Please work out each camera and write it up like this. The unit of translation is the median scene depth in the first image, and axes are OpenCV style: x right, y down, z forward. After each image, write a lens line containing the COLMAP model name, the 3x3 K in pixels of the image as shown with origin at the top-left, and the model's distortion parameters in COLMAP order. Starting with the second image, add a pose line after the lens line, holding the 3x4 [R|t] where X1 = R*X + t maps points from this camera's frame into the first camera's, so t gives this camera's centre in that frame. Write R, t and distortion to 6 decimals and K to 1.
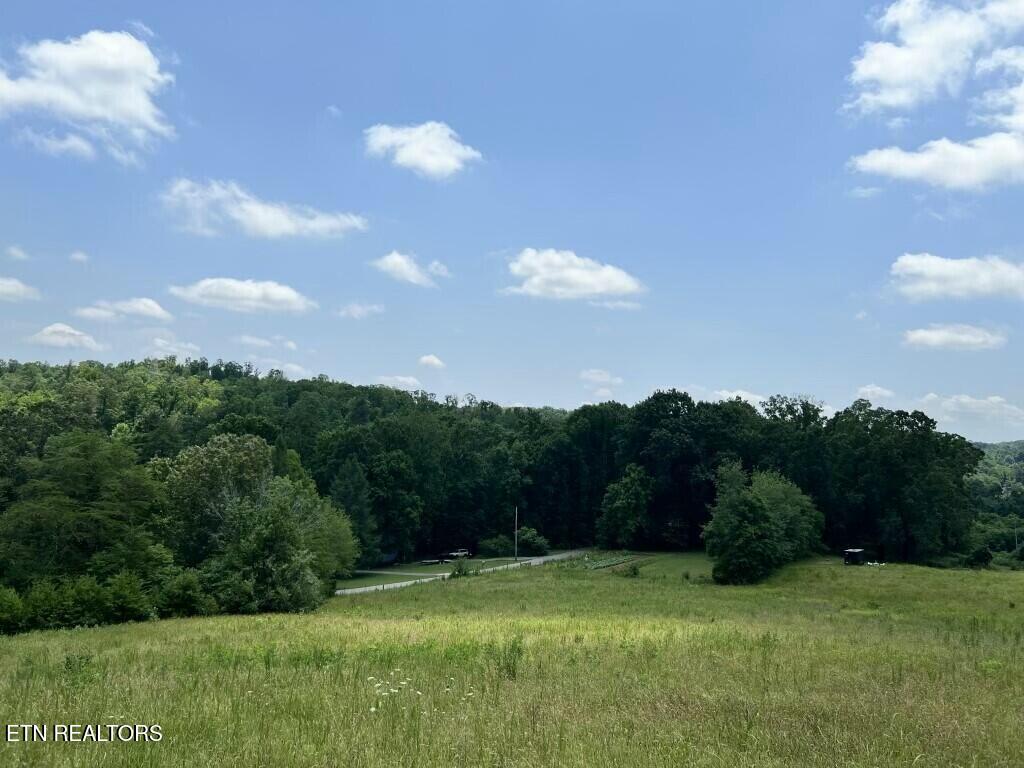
lens RADIAL K [[781.7, 0, 505.5], [0, 781.7, 383.0], [0, 0, 1]] dist [0.108020, -0.133835]
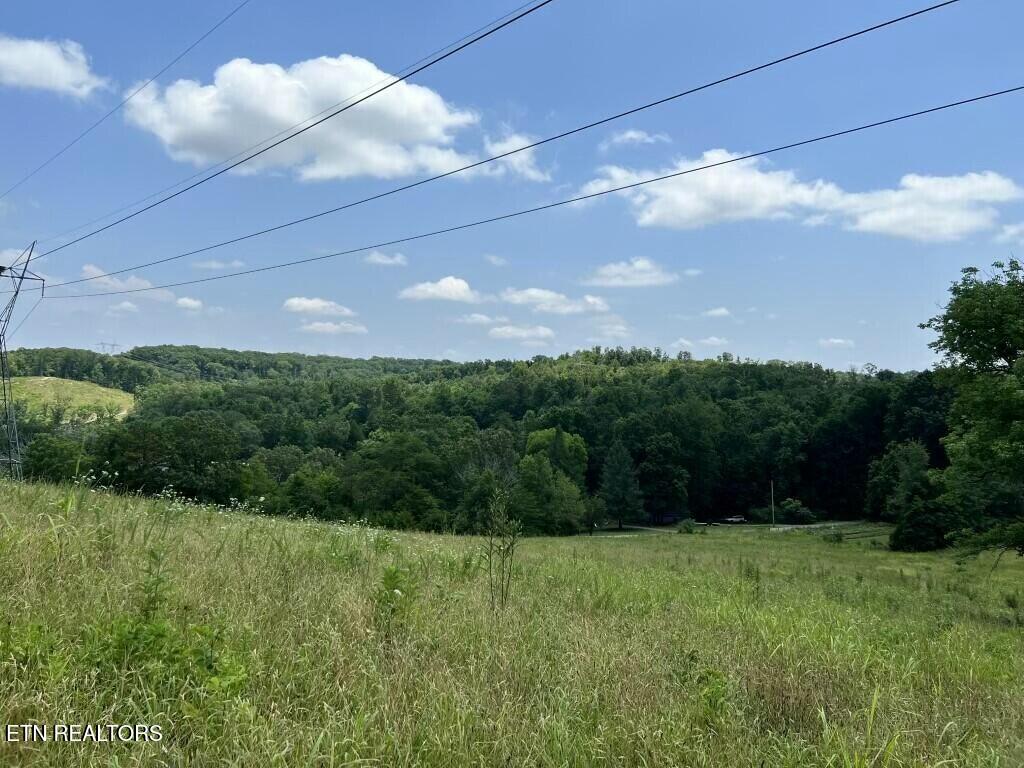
lens RADIAL K [[781.7, 0, 505.5], [0, 781.7, 383.0], [0, 0, 1]] dist [0.108020, -0.133835]
pose [[0.841101, -0.052938, -0.538281, 0.474560], [0.072283, 0.997273, 0.014871, -0.043605], [0.536026, -0.051416, 0.842634, -0.260563]]
